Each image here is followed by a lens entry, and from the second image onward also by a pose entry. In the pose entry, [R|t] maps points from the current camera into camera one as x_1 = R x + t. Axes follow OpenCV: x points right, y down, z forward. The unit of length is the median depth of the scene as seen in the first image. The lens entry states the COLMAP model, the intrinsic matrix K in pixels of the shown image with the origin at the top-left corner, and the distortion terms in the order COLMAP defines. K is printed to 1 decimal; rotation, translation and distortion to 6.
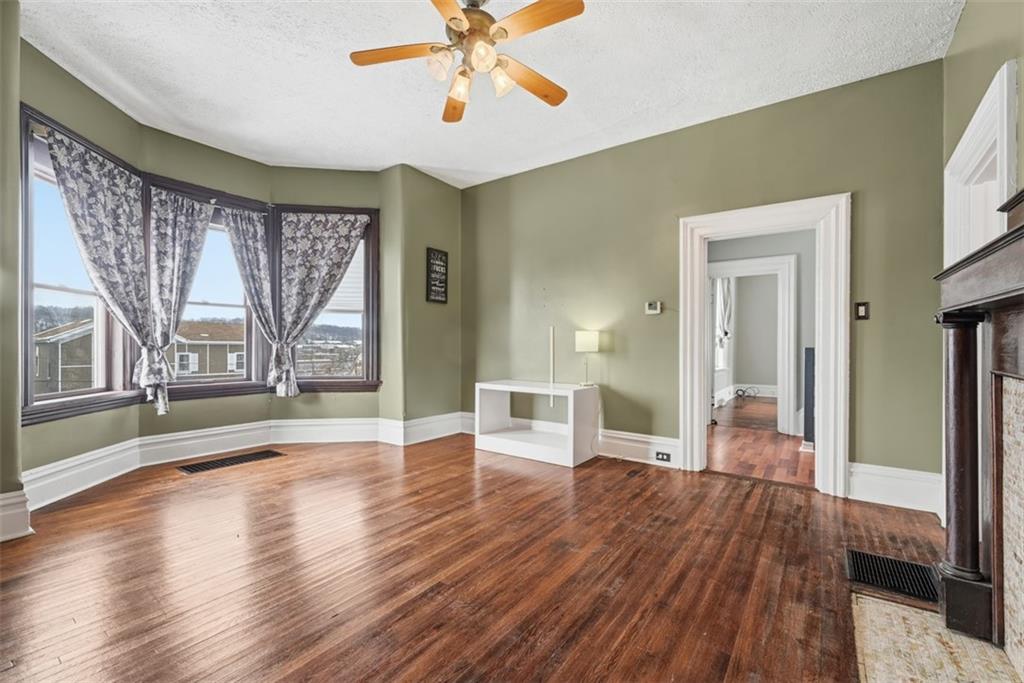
lens RADIAL K [[453.8, 0, 513.4], [0, 453.8, 348.5], [0, 0, 1]] dist [-0.000811, -0.000781]
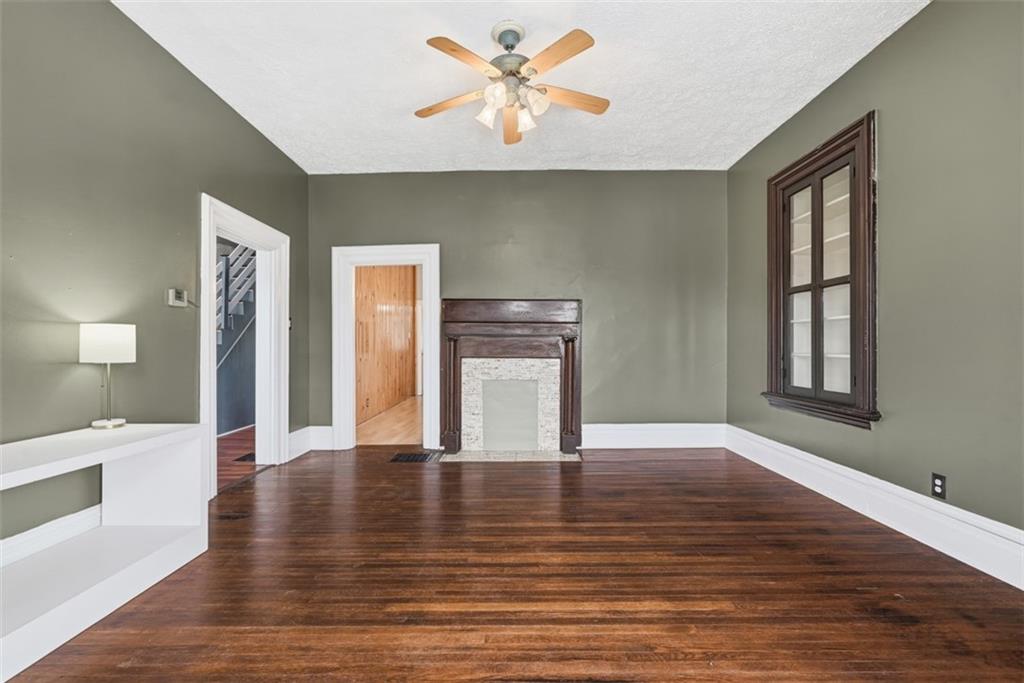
lens RADIAL K [[408.5, 0, 500.9], [0, 408.5, 343.1], [0, 0, 1]] dist [0.001162, 0.000220]
pose [[-0.562551, 0.006495, 0.826737, -0.834314], [0.006518, 0.999973, -0.003421, -0.015551], [-0.826737, 0.003464, -0.562578, 1.454229]]
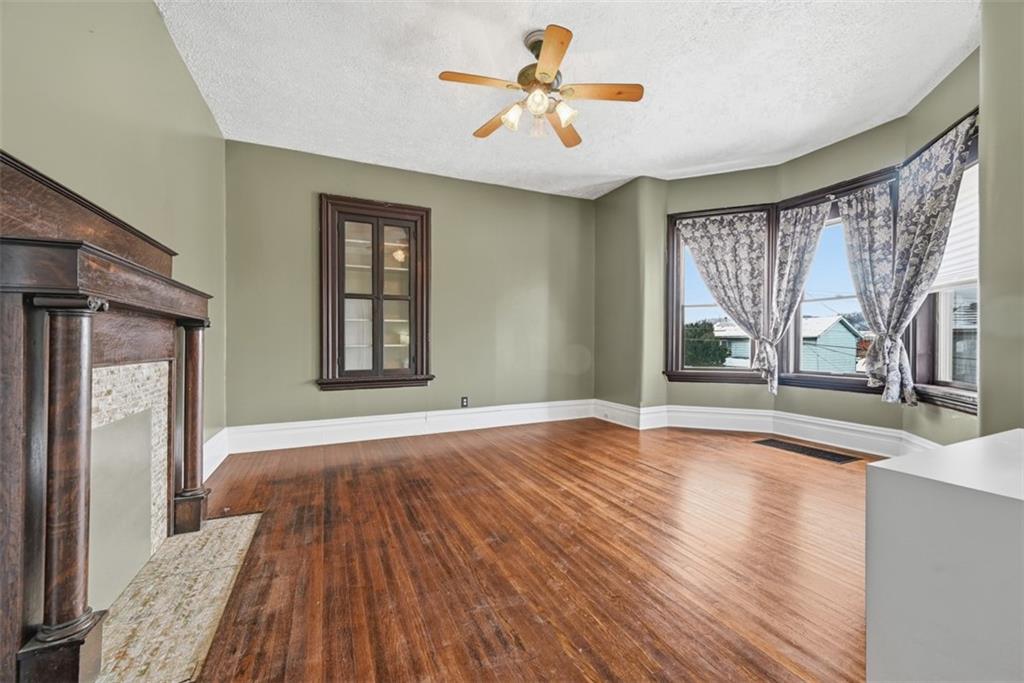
lens RADIAL K [[408.5, 0, 500.9], [0, 408.5, 343.1], [0, 0, 1]] dist [0.001162, 0.000220]
pose [[-0.536614, 0.004791, -0.843814, 0.810689], [-0.002919, 0.999967, 0.007534, -0.002807], [0.843823, 0.006506, -0.536582, 1.377963]]
